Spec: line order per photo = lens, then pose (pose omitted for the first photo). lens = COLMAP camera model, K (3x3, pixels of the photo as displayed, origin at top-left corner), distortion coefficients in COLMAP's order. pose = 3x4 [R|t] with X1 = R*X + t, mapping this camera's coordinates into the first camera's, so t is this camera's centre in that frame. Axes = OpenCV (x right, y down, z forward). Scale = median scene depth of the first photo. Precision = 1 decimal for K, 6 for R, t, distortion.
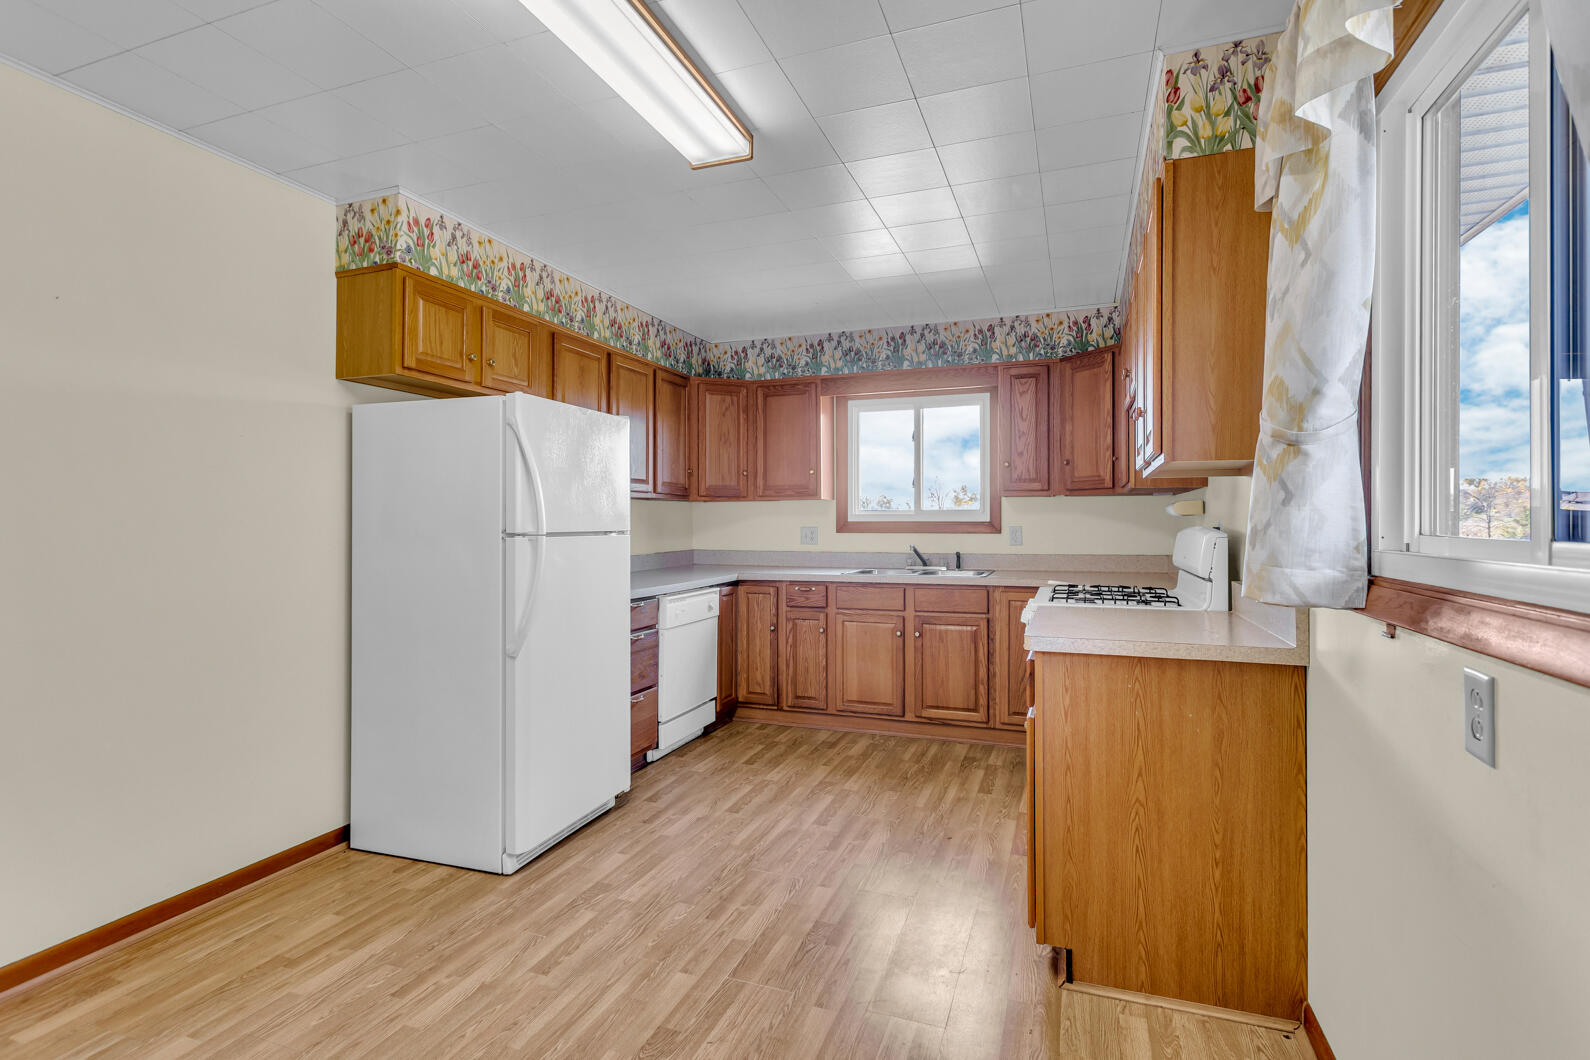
lens RADIAL K [[768.5, 0, 787.7], [0, 768.5, 519.3], [0, 0, 1]] dist [0.010800, 0.000703]
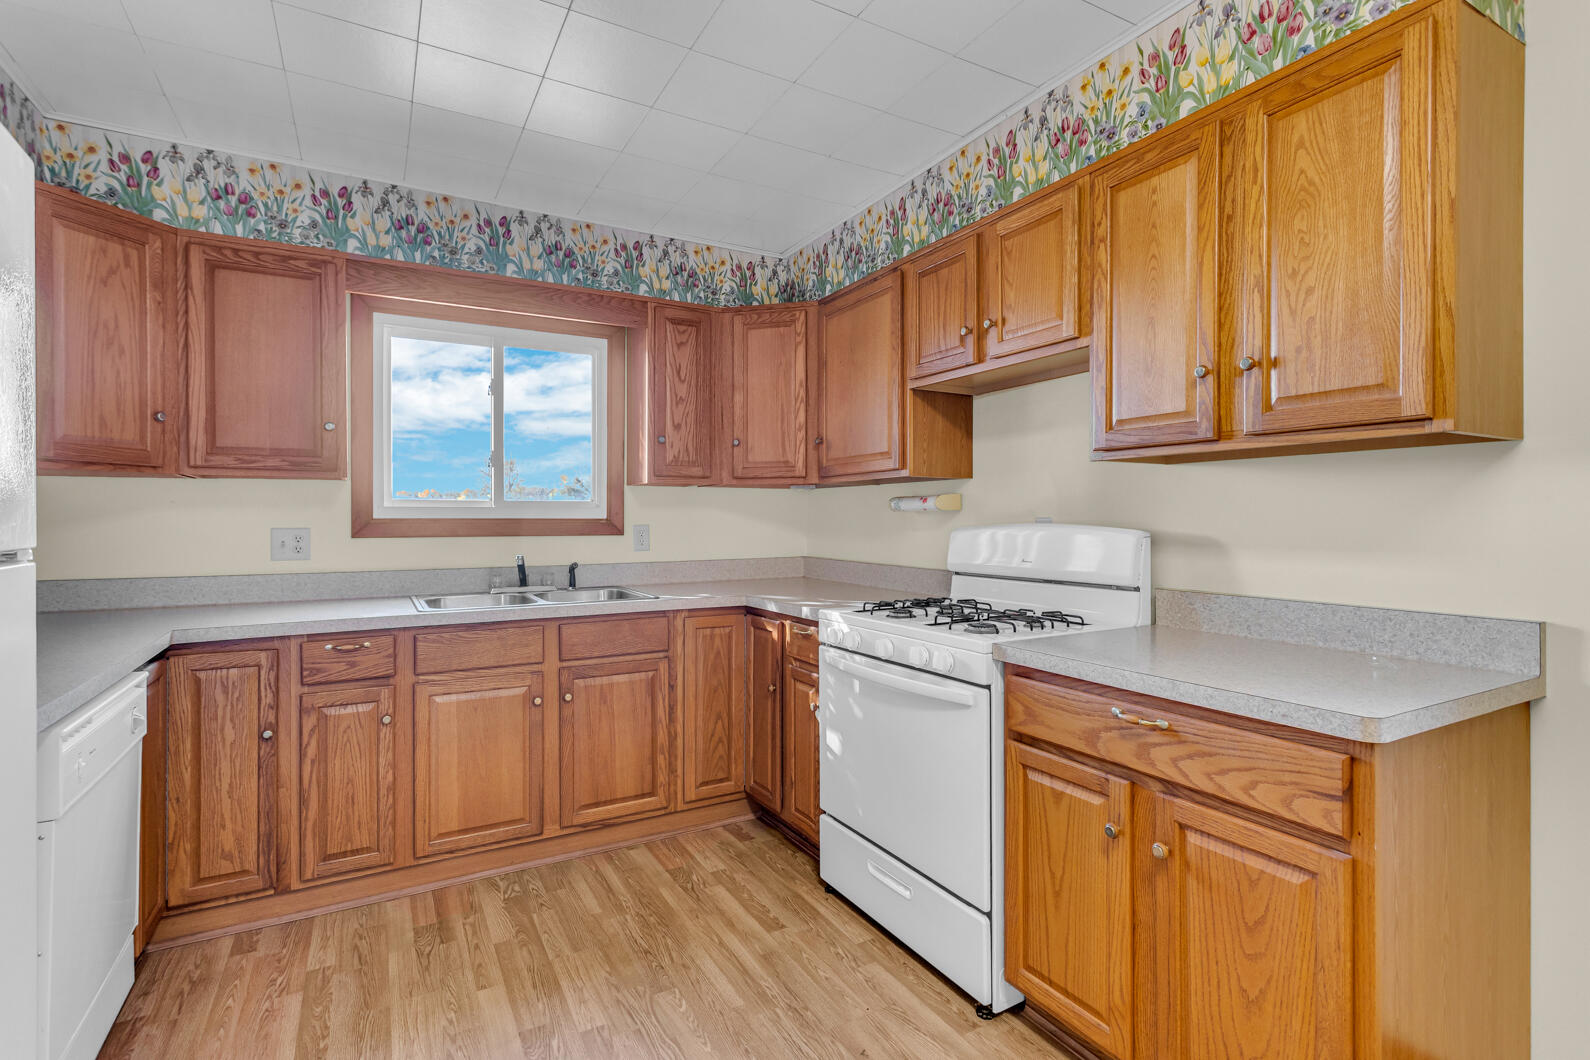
lens RADIAL K [[760.5, 0, 803.5], [0, 760.5, 518.3], [0, 0, 1]] dist [0.001079, 0.001454]
pose [[0.644573, -0.000225, 0.764542, -0.177084], [-0.002198, 0.999995, 0.002148, 0.001103], [-0.764539, -0.003065, 0.644570, 0.435556]]
